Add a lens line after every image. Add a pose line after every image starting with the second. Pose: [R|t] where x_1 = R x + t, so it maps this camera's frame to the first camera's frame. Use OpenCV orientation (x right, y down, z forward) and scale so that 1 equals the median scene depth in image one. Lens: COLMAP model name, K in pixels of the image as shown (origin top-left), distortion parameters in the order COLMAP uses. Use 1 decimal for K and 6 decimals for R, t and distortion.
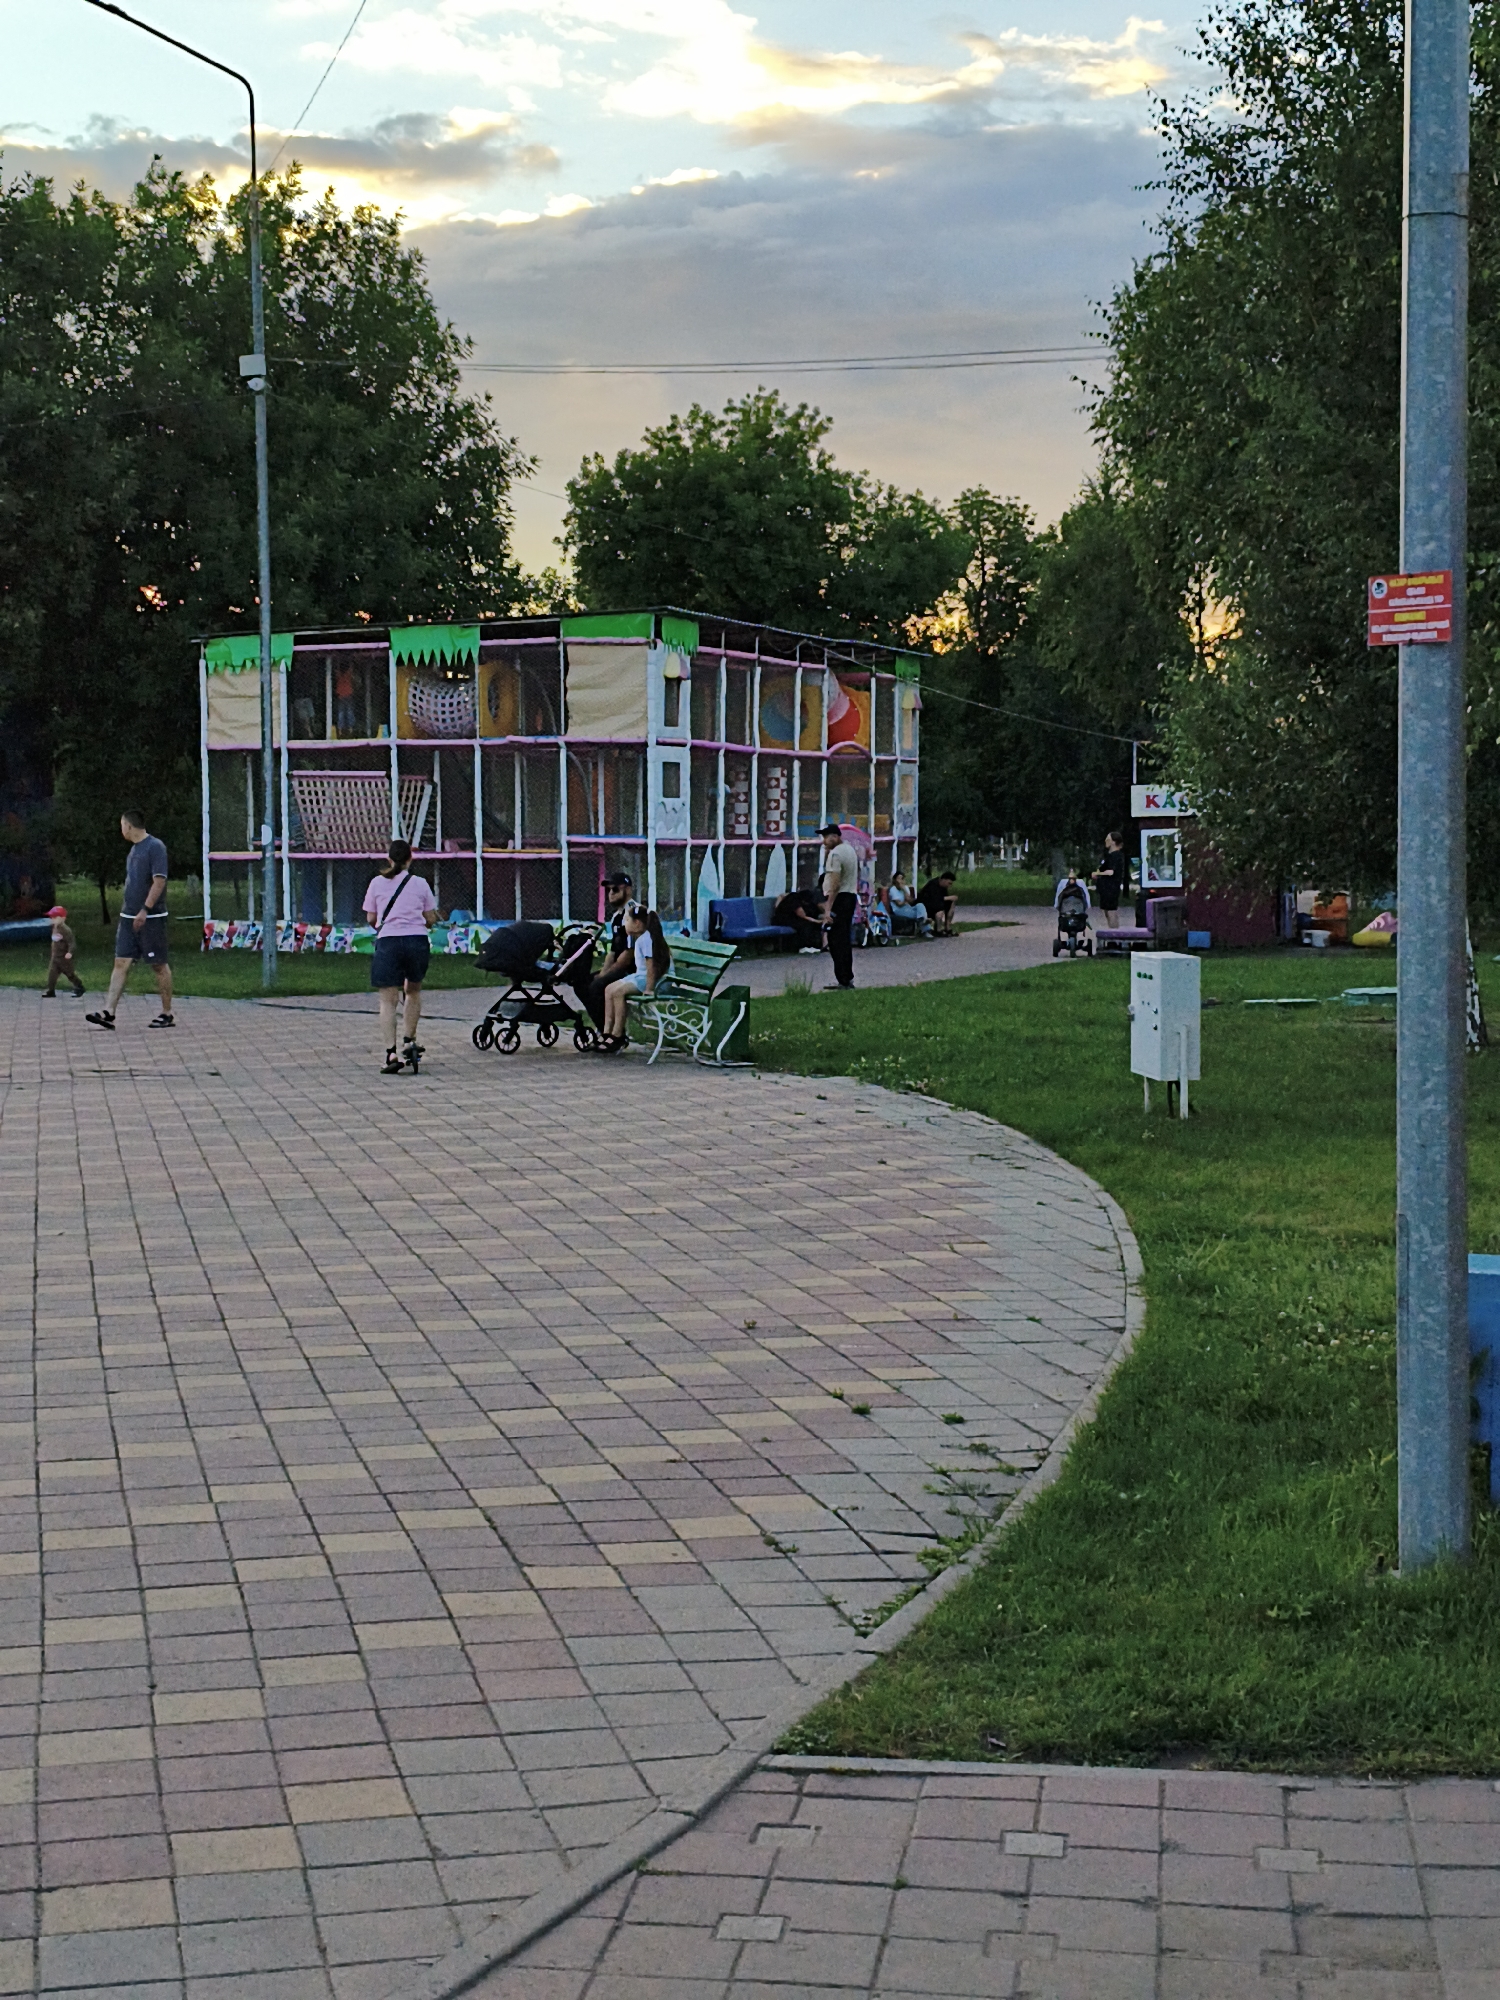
lens RADIAL K [[3074.3, 0, 750.1], [0, 3074.3, 1001.2], [0, 0, 1]] dist [0.110853, 0.000000]
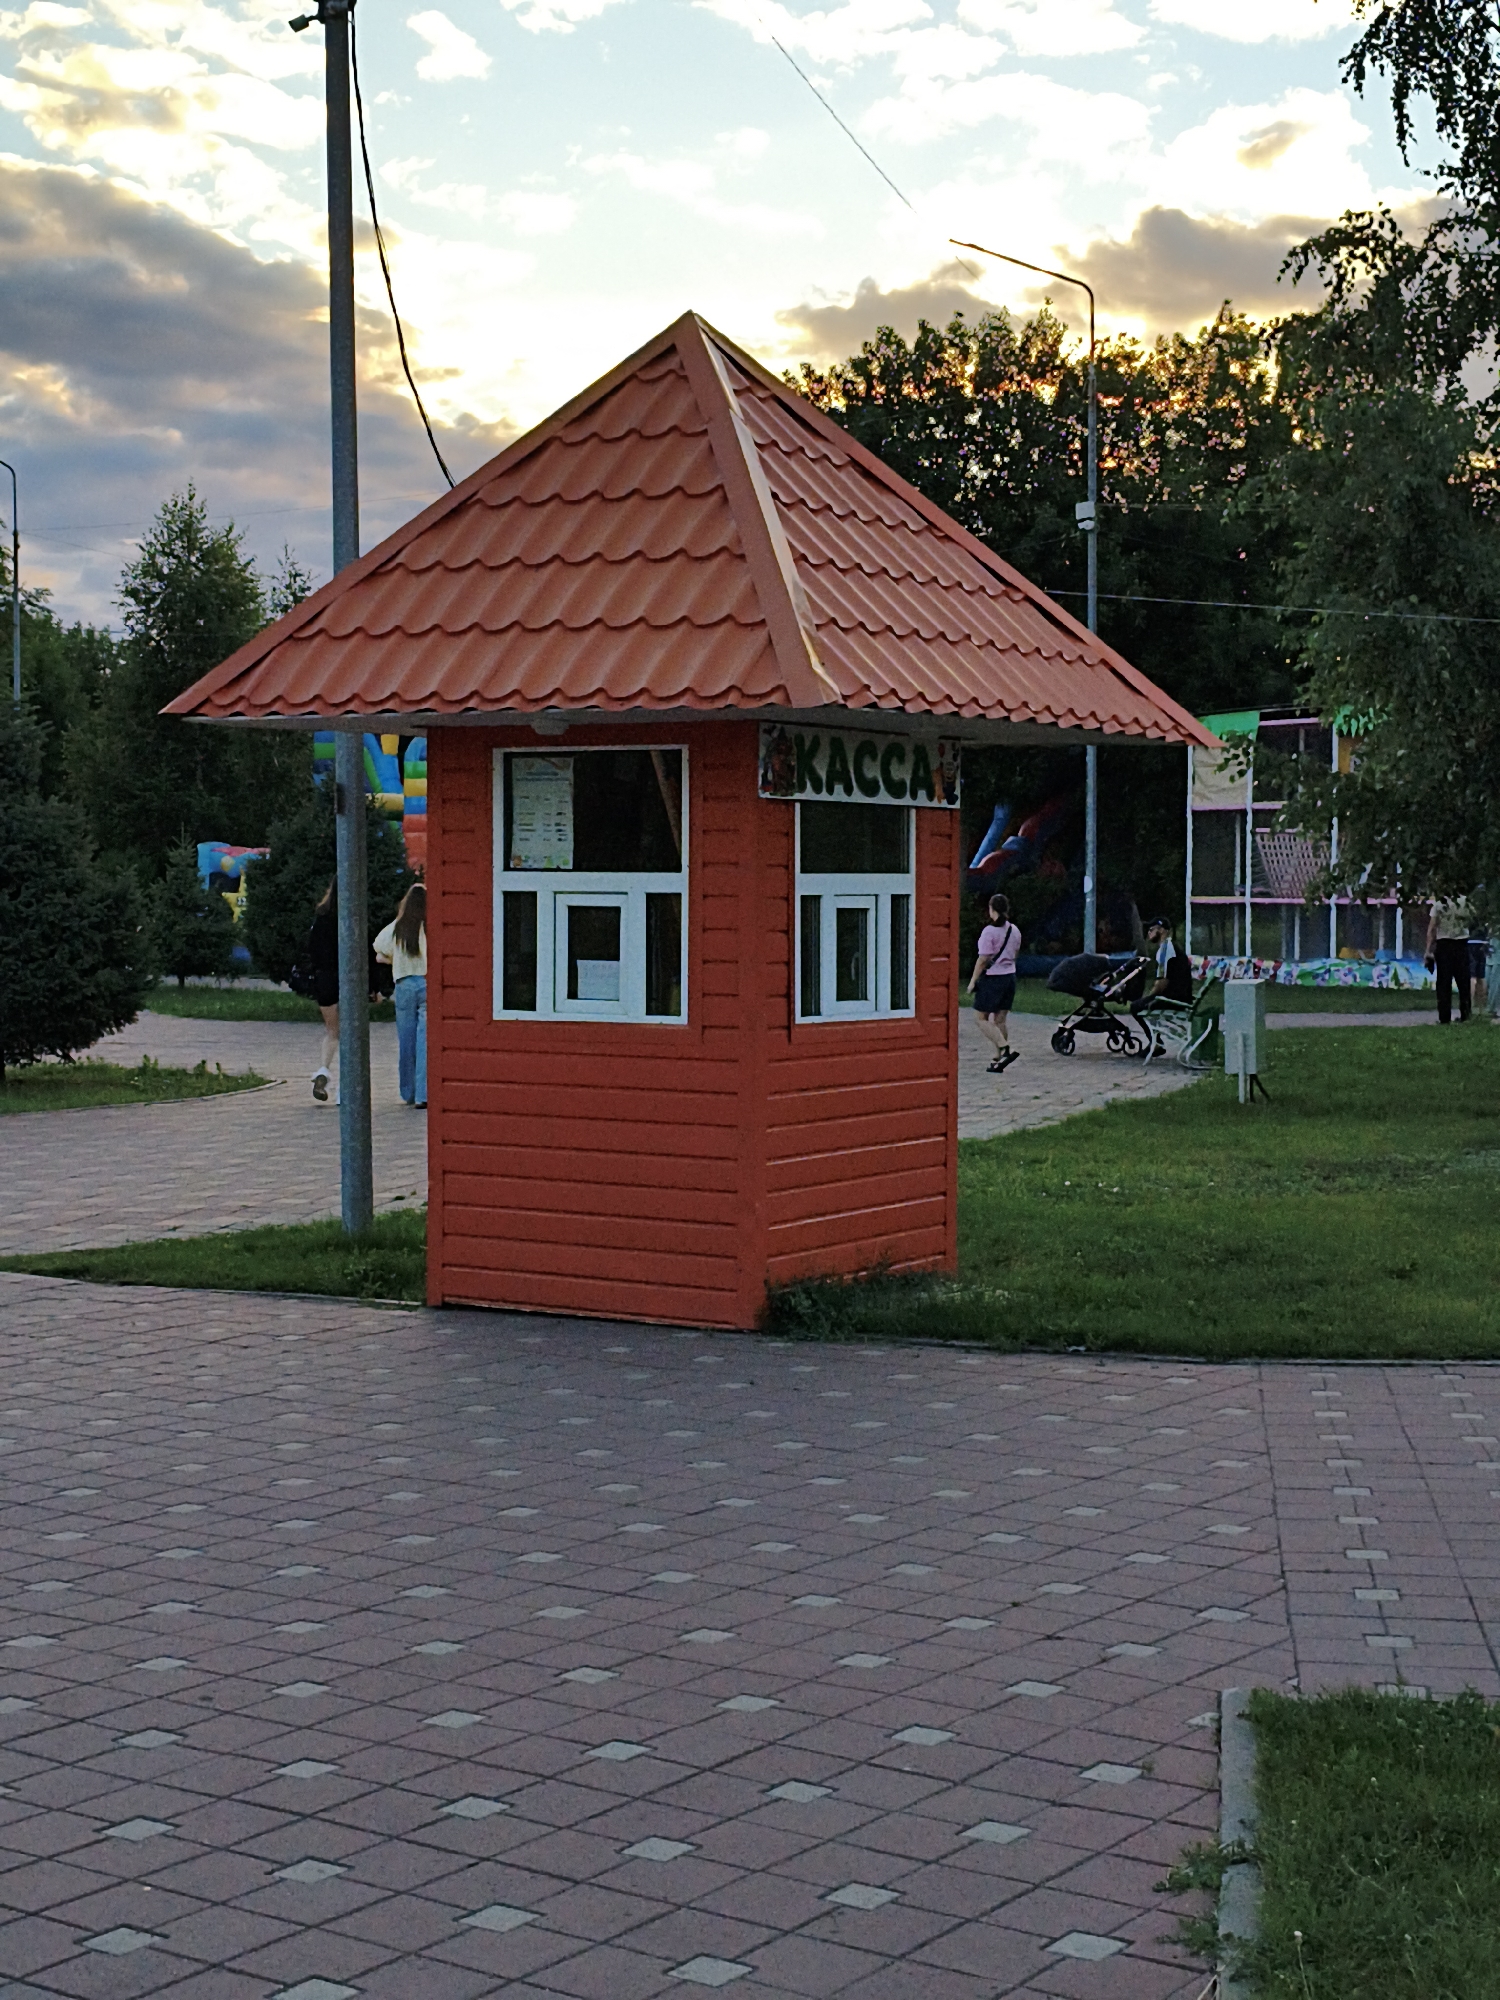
lens RADIAL K [[3074.3, 0, 750.3], [0, 3074.3, 999.2], [0, 0, 1]] dist [0.110853, 0.000000]
pose [[0.885037, 0.026057, -0.464791, 0.227640], [-0.032537, 0.999453, -0.005925, 0.003245], [0.464383, 0.020367, 0.885400, -0.123046]]
